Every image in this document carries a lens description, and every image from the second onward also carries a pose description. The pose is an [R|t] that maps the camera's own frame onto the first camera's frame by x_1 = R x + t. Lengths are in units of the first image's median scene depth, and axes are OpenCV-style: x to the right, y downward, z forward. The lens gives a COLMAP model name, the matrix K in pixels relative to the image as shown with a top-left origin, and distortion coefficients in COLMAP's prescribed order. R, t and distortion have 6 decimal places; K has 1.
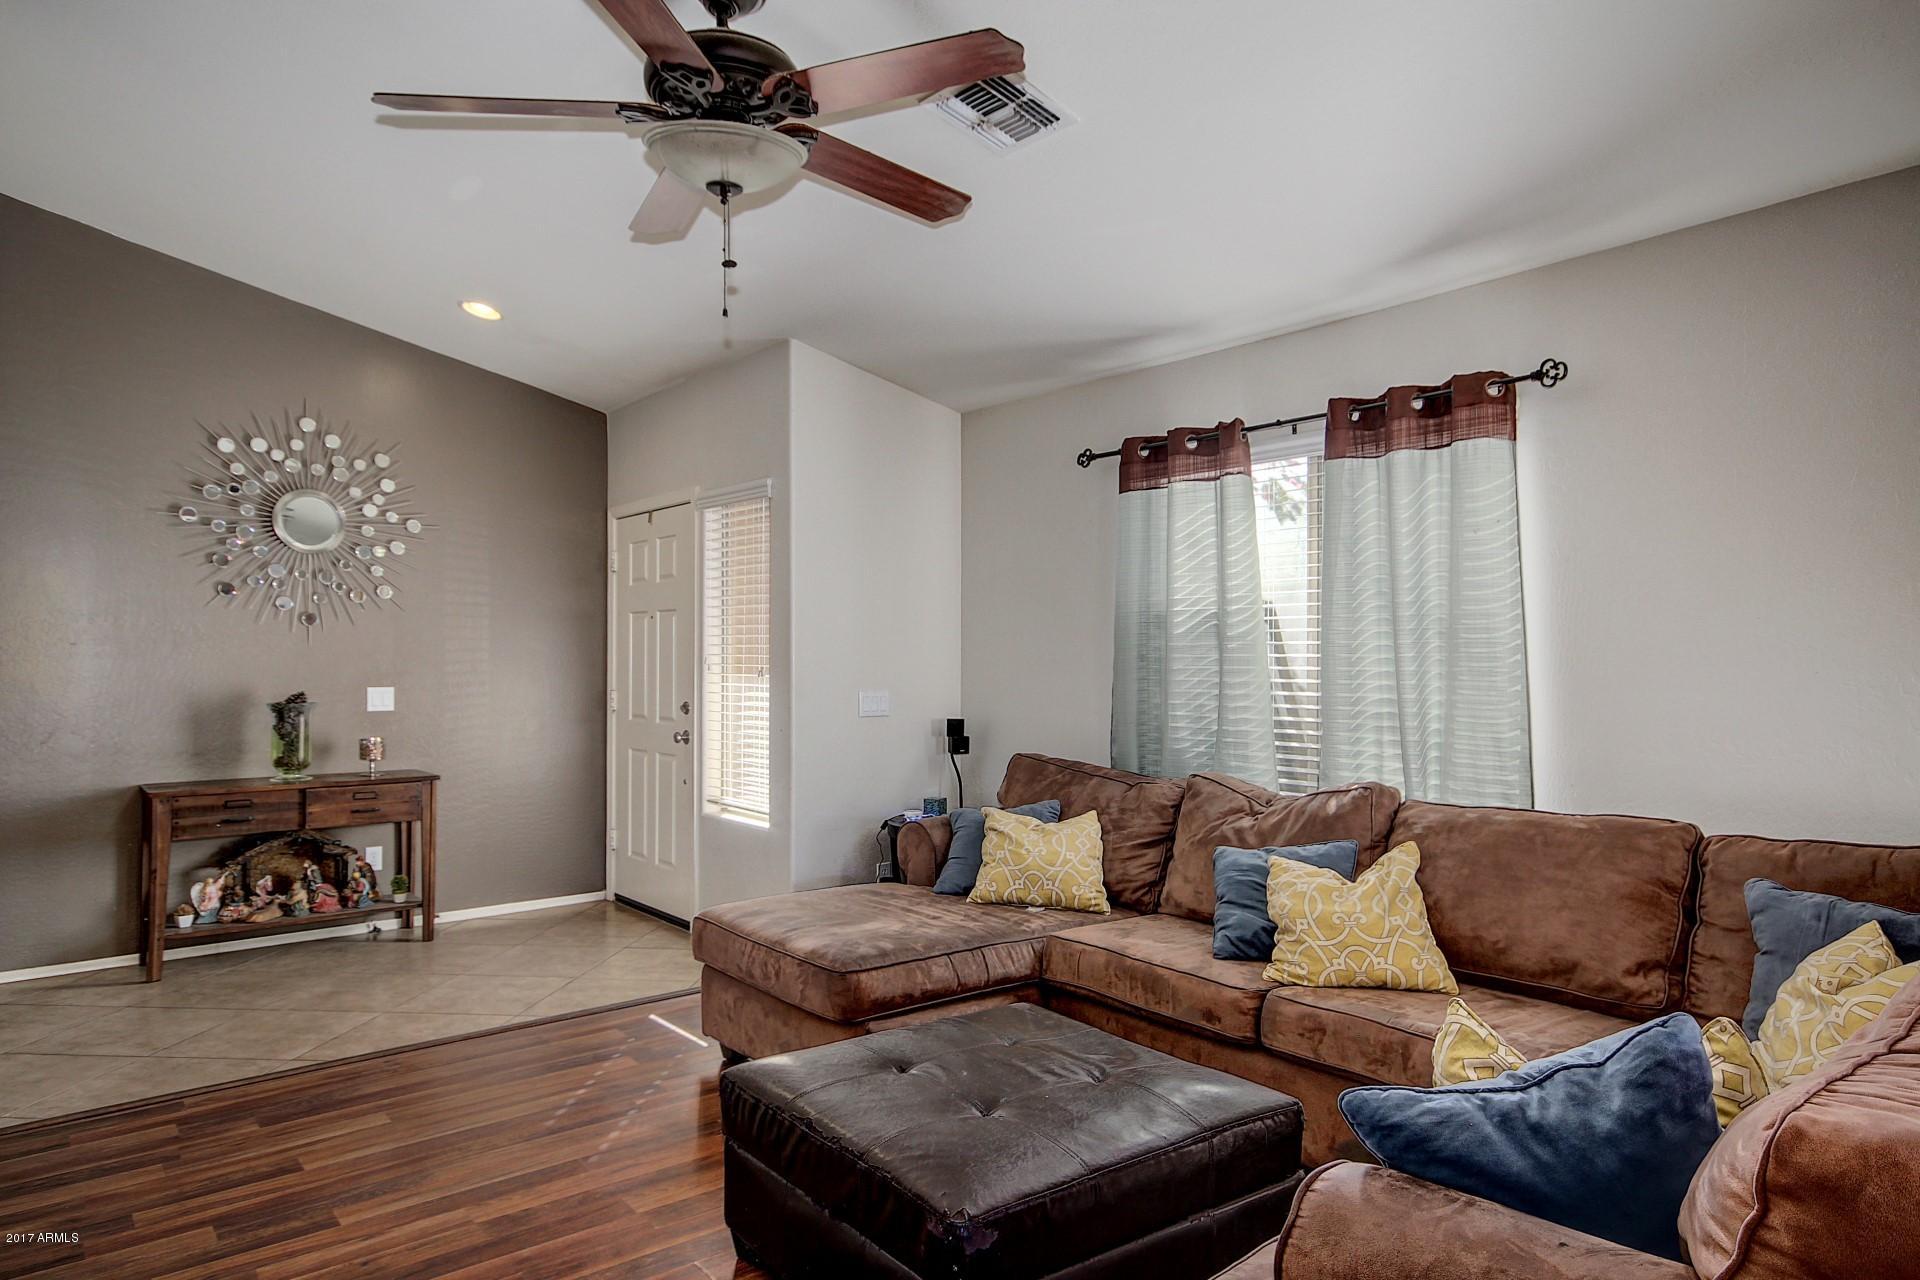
lens RADIAL K [[1209.8, 0, 950.7], [0, 1209.8, 634.1], [0, 0, 1]] dist [0.026404, 0.009646]
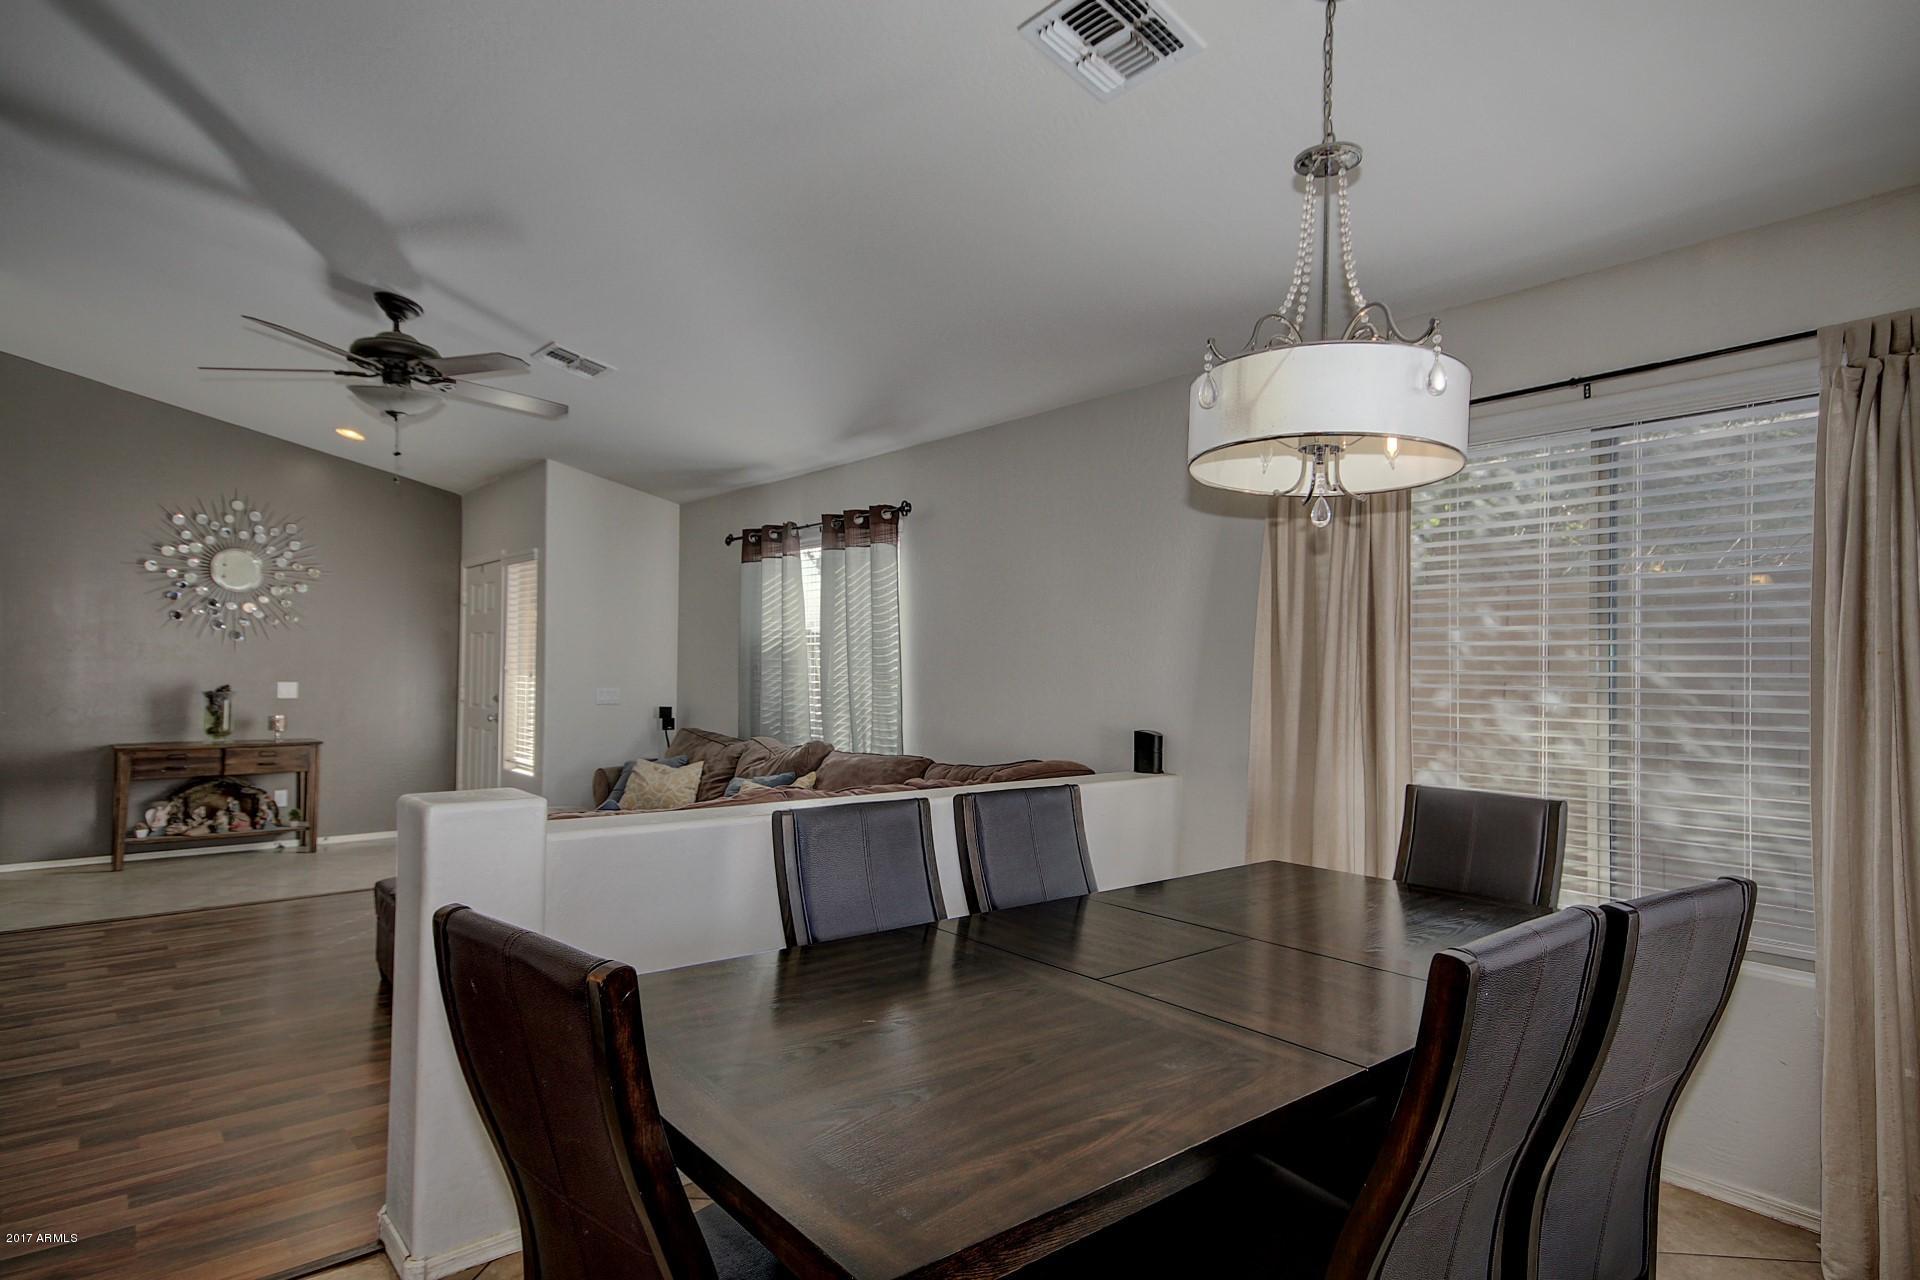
lens RADIAL K [[1069.5, 0, 966.5], [0, 1069.5, 641.0], [0, 0, 1]] dist [0.011159, 0.007026]
pose [[0.999458, 0.011907, 0.030690, 0.344284], [-0.011654, 0.999897, -0.008415, -0.005359], [-0.030787, 0.008052, 0.999494, -0.360699]]
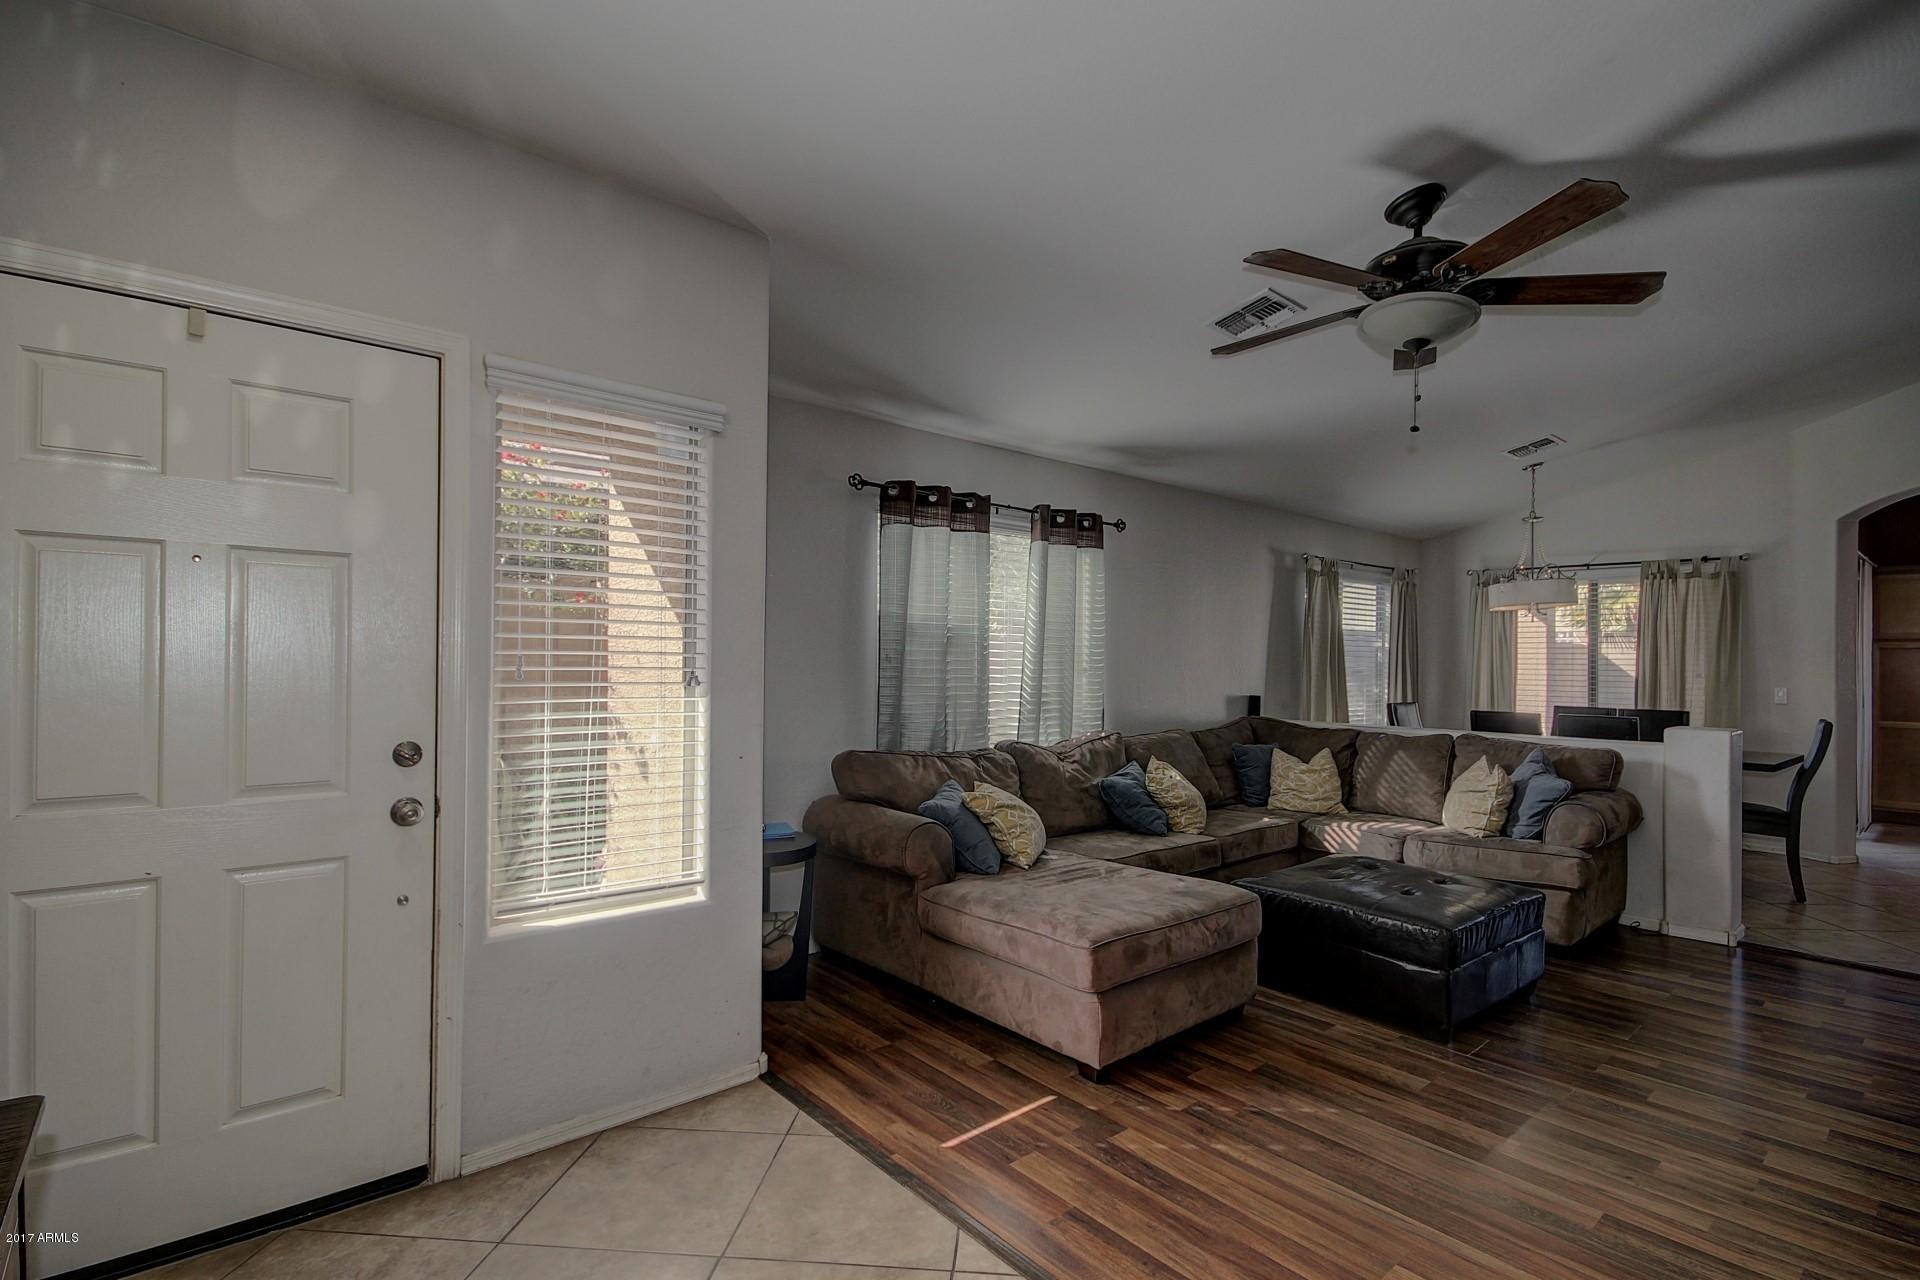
lens RADIAL K [[894.1, 0, 963.9], [0, 894.1, 656.2], [0, 0, 1]] dist [0.003452, -0.001692]
pose [[-0.059183, 0.005981, 0.998229, -0.658969], [-0.023716, 0.999691, -0.007396, 0.018955], [-0.997965, -0.024112, -0.059023, 0.860850]]
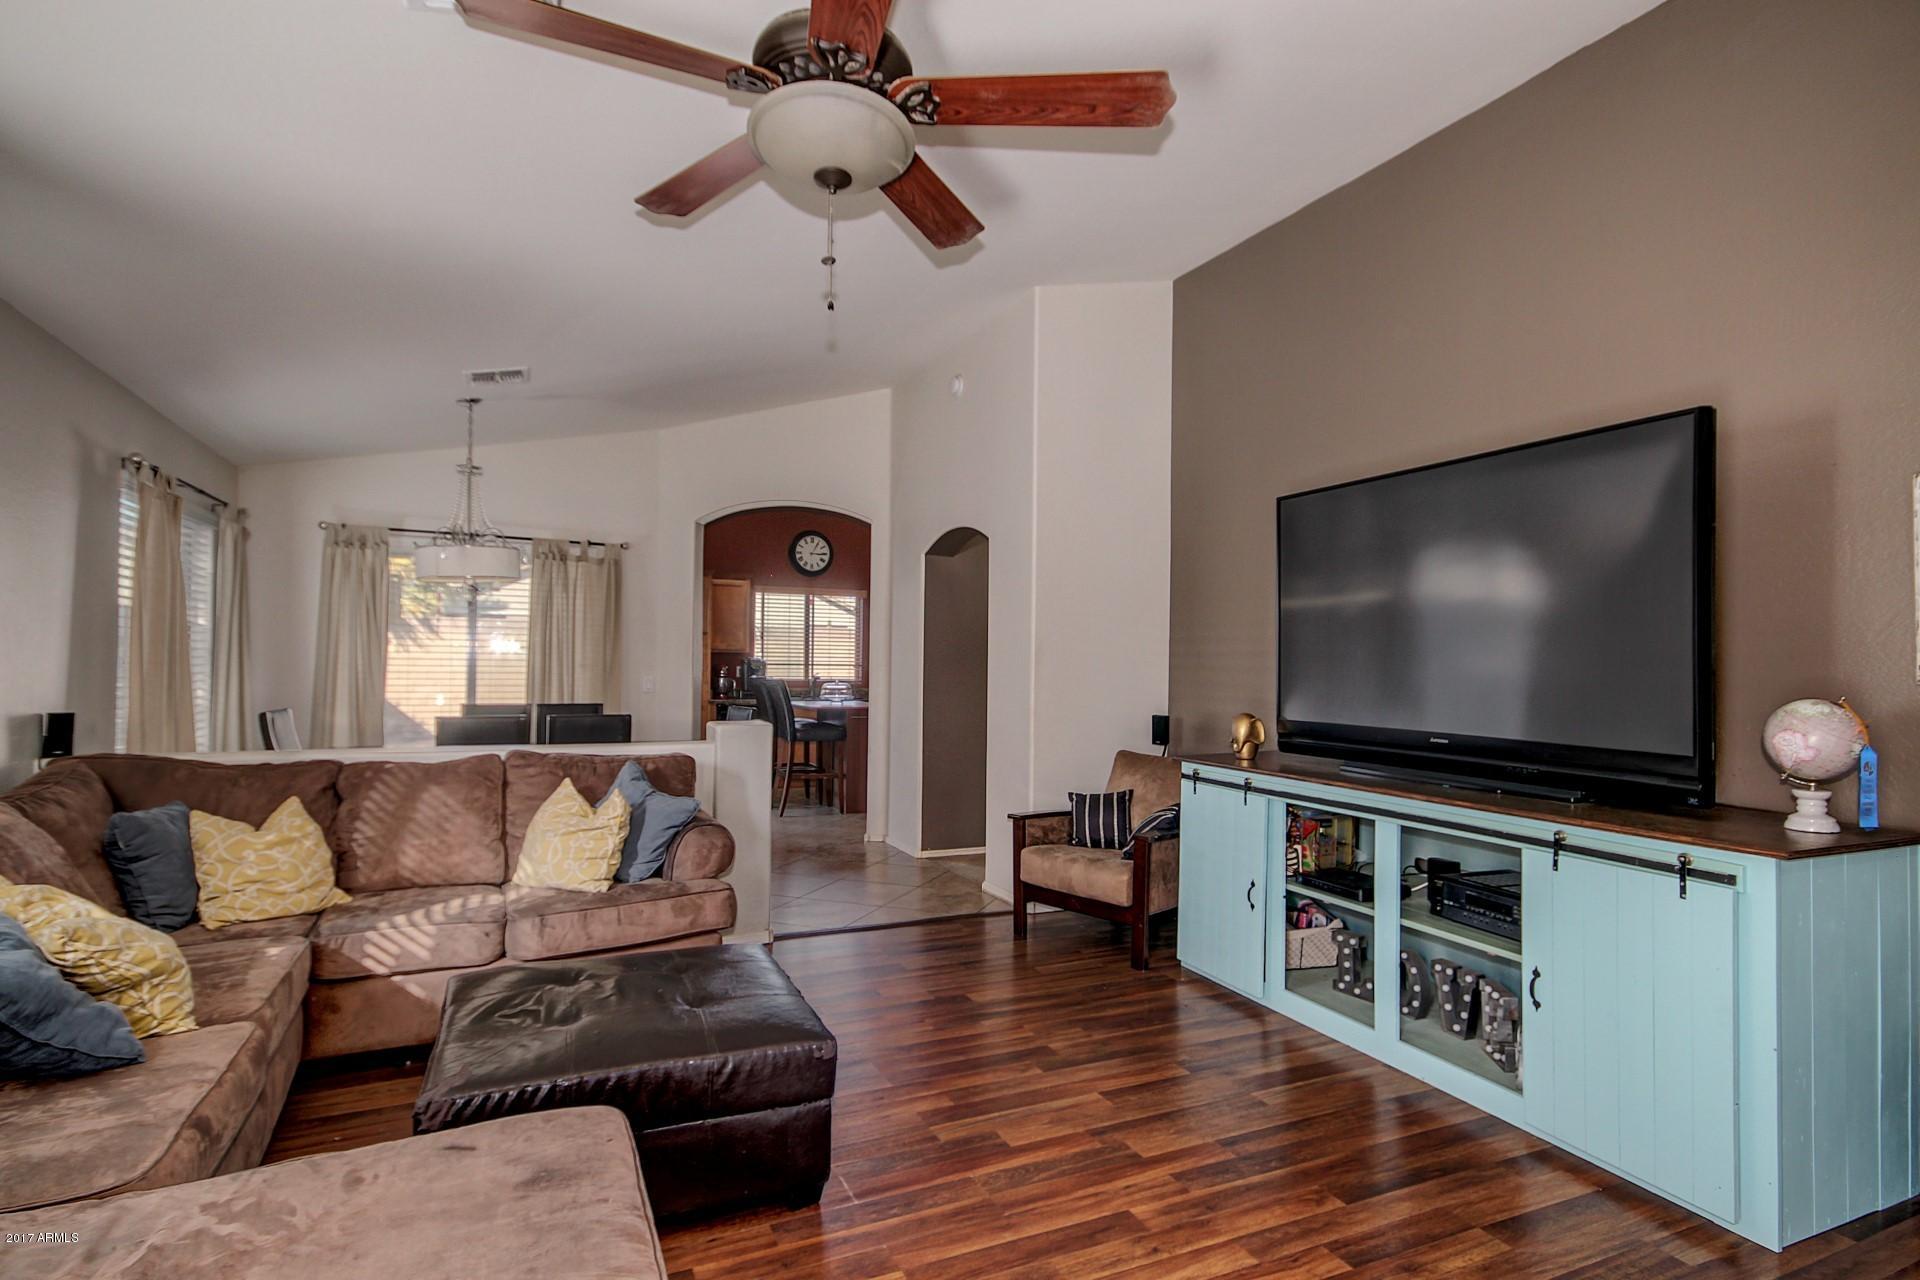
lens RADIAL K [[988.6, 0, 974.3], [0, 988.6, 653.3], [0, 0, 1]] dist [0.005839, -0.000326]
pose [[-0.978192, -0.008193, 0.207542, -0.250846], [-0.013075, 0.999669, -0.022162, 0.019067], [-0.207292, -0.024392, -0.977975, 0.939549]]
